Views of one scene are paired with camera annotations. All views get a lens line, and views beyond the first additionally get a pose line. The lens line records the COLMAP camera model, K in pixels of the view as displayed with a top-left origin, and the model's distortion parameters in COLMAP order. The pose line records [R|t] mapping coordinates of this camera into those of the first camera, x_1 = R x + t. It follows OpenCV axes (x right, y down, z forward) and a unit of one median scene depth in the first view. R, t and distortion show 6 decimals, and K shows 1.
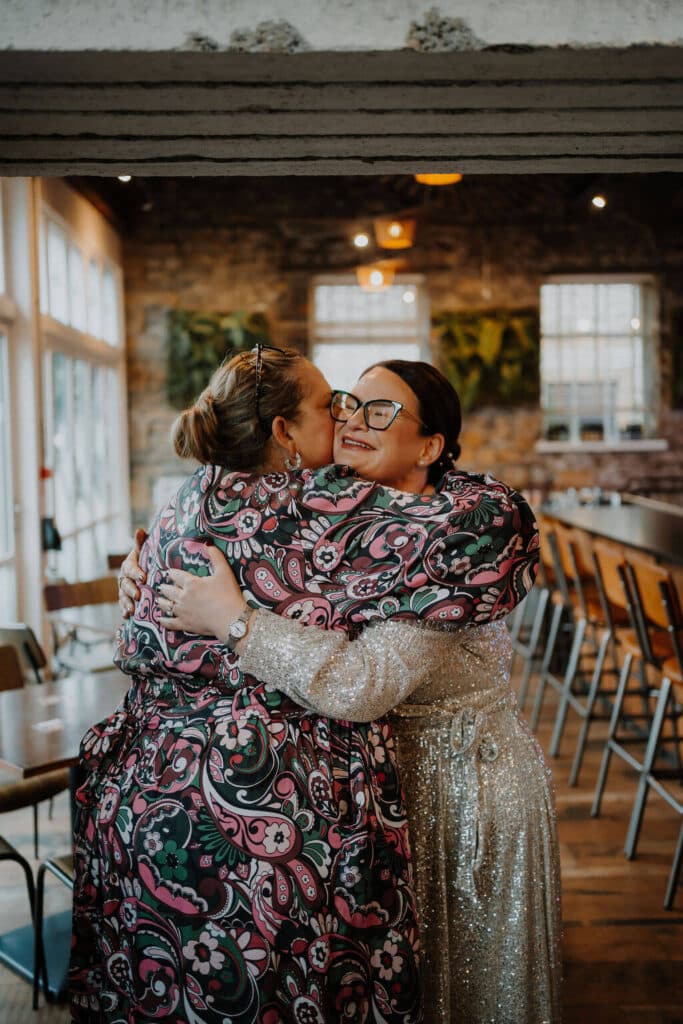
lens RADIAL K [[1304.5, 0, 341.5], [0, 1304.5, 512.0], [0, 0, 1]] dist [-0.030960, 0.211113]
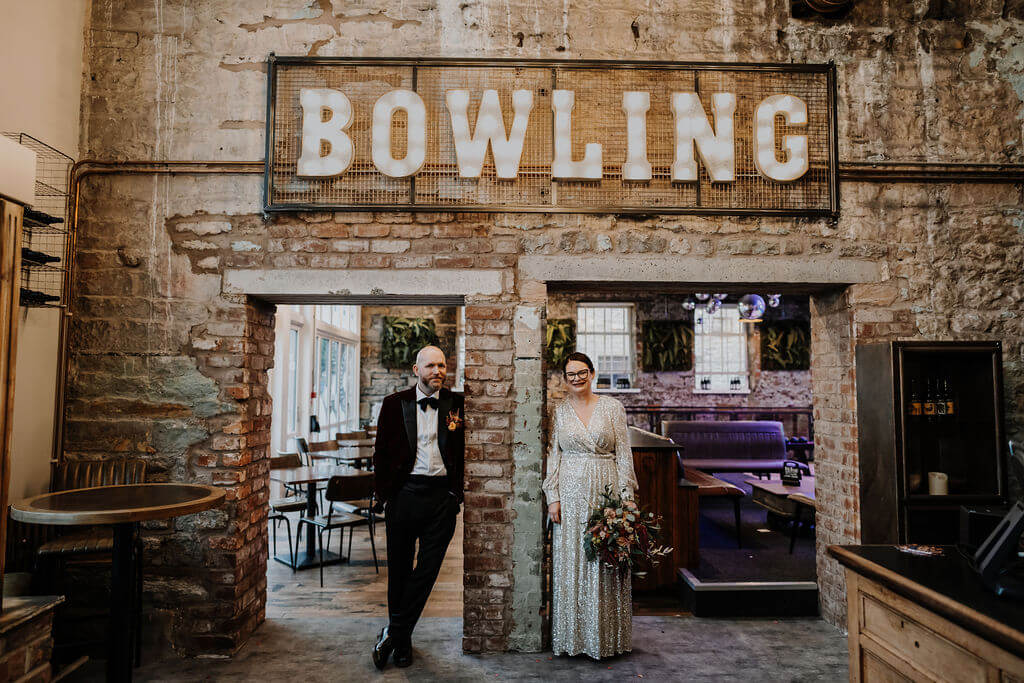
lens RADIAL K [[804.3, 0, 512.1], [0, 804.3, 313.5], [0, 0, 1]] dist [-0.002431, 0.001881]
pose [[0.999791, 0.019987, 0.004410, 0.054599], [-0.019105, 0.988603, -0.149330, 0.017689], [-0.007344, 0.149215, 0.988778, -0.198139]]
